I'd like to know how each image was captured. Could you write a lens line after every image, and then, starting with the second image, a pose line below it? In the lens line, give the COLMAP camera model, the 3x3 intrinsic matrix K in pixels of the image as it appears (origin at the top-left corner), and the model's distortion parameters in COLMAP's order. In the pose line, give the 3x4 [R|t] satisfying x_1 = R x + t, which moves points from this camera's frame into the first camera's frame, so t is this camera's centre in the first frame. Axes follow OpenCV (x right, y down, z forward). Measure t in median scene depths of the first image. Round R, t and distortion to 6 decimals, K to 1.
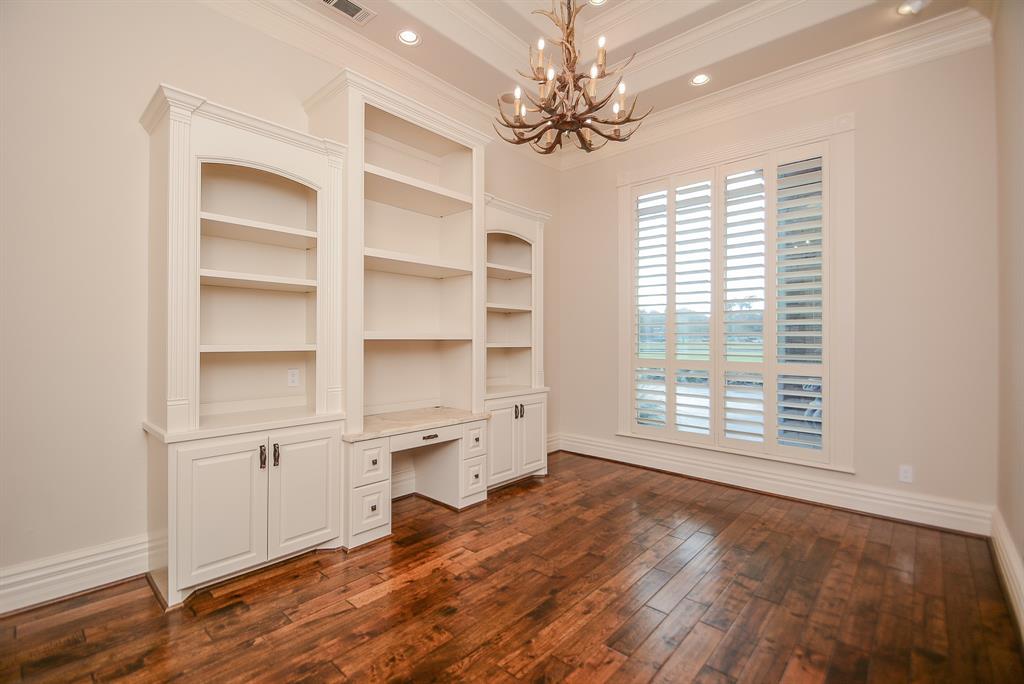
lens RADIAL K [[454.1, 0, 510.3], [0, 454.1, 338.0], [0, 0, 1]] dist [0.002033, -0.000701]
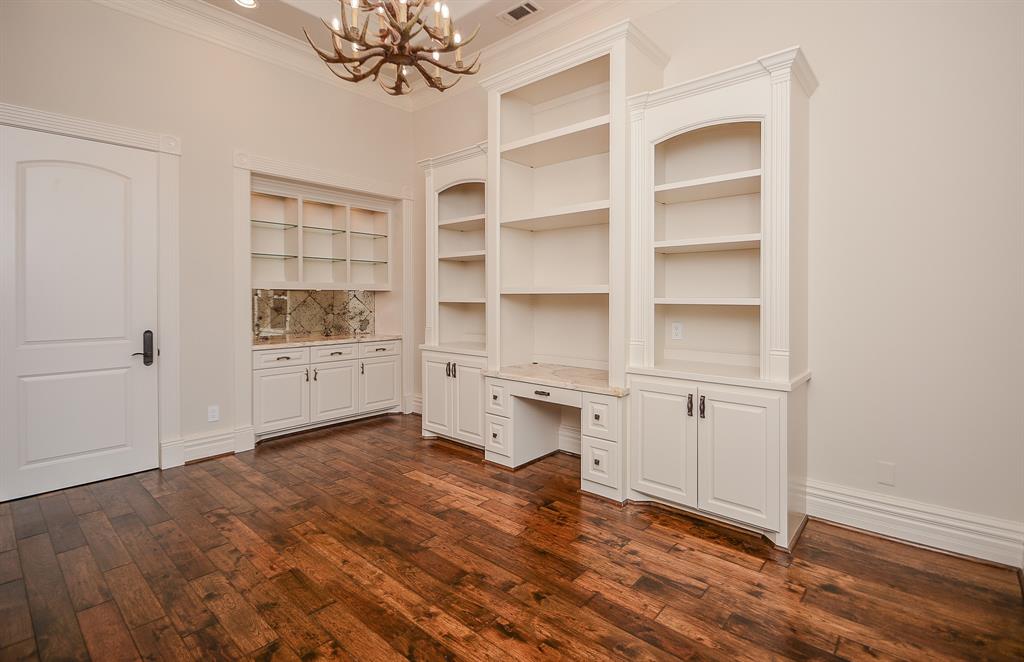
lens RADIAL K [[476.2, 0, 528.3], [0, 476.2, 298.3], [0, 0, 1]] dist [0.003354, 0.000185]
pose [[0.029346, 0.008012, -0.999537, 0.771502], [0.010067, 0.999915, 0.008310, 0.003732], [0.999519, -0.010306, 0.029263, 0.856407]]
